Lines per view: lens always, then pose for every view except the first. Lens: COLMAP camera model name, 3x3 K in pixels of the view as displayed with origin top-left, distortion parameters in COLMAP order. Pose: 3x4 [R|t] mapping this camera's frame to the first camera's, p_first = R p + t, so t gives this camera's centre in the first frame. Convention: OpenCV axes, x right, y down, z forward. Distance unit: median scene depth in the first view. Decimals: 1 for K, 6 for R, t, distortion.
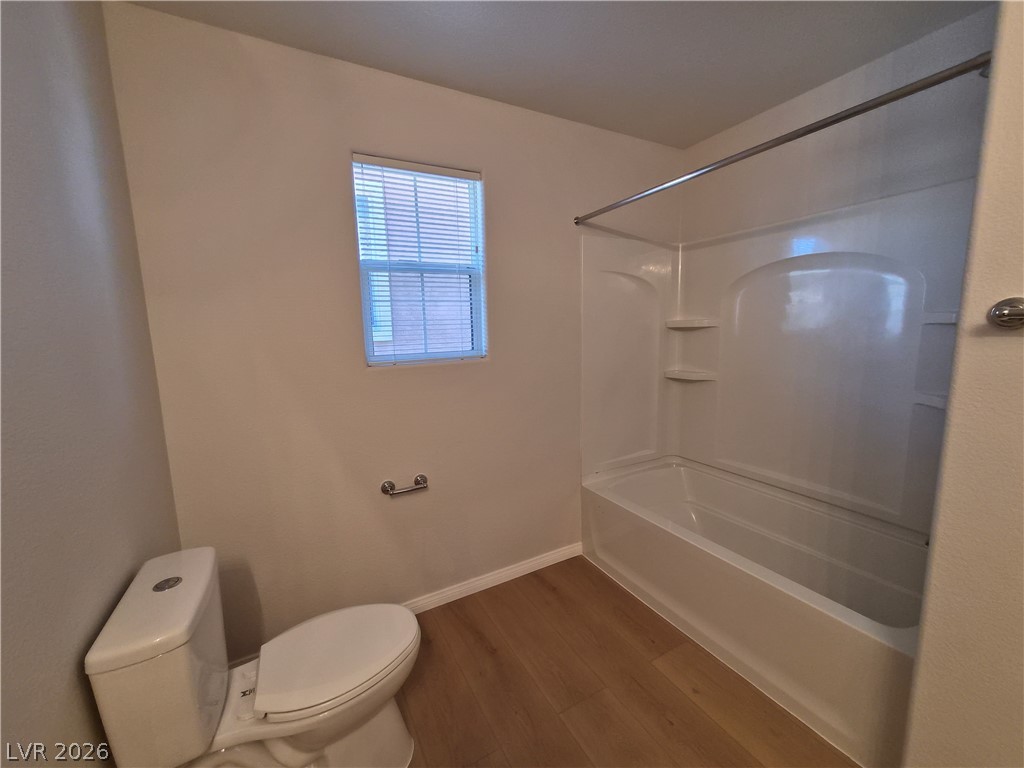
lens RADIAL K [[405.5, 0, 512.0], [0, 405.5, 384.0], [0, 0, 1]] dist [-0.000372, -0.000116]
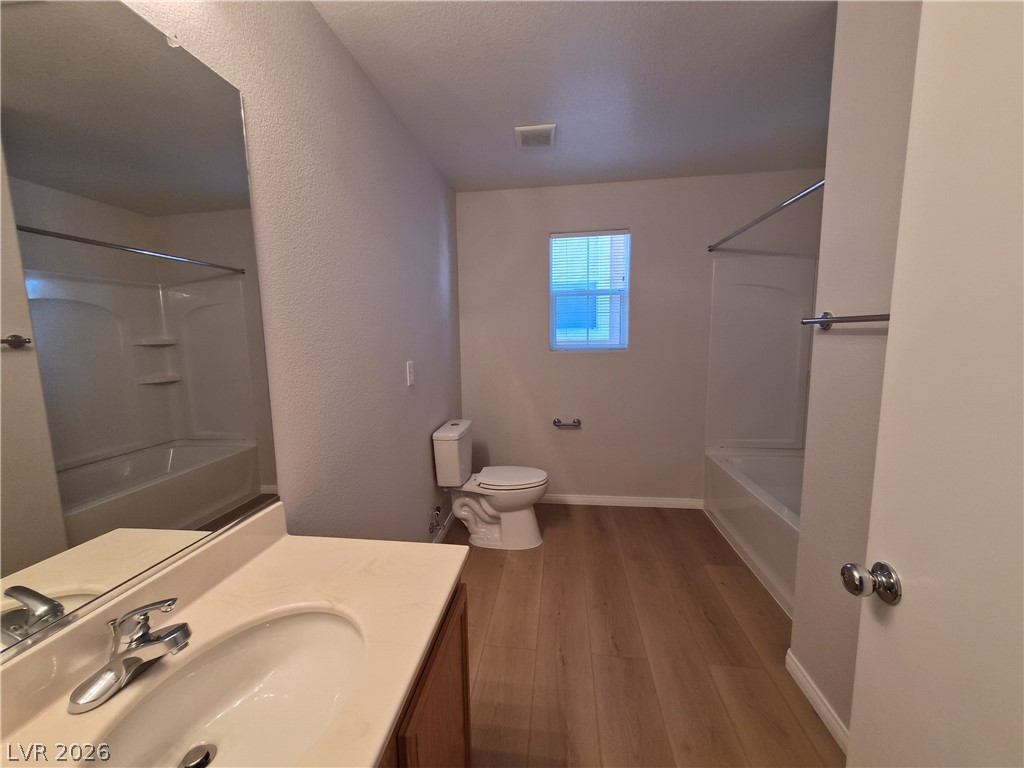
lens RADIAL K [[395.9, 0, 512.0], [0, 395.9, 384.0], [0, 0, 1]] dist [0.001238, 0.000067]
pose [[0.815260, 0.085056, -0.572815, 0.470284], [-0.087914, 0.995868, 0.022751, 0.071675], [0.572383, 0.031811, 0.819369, -0.471511]]
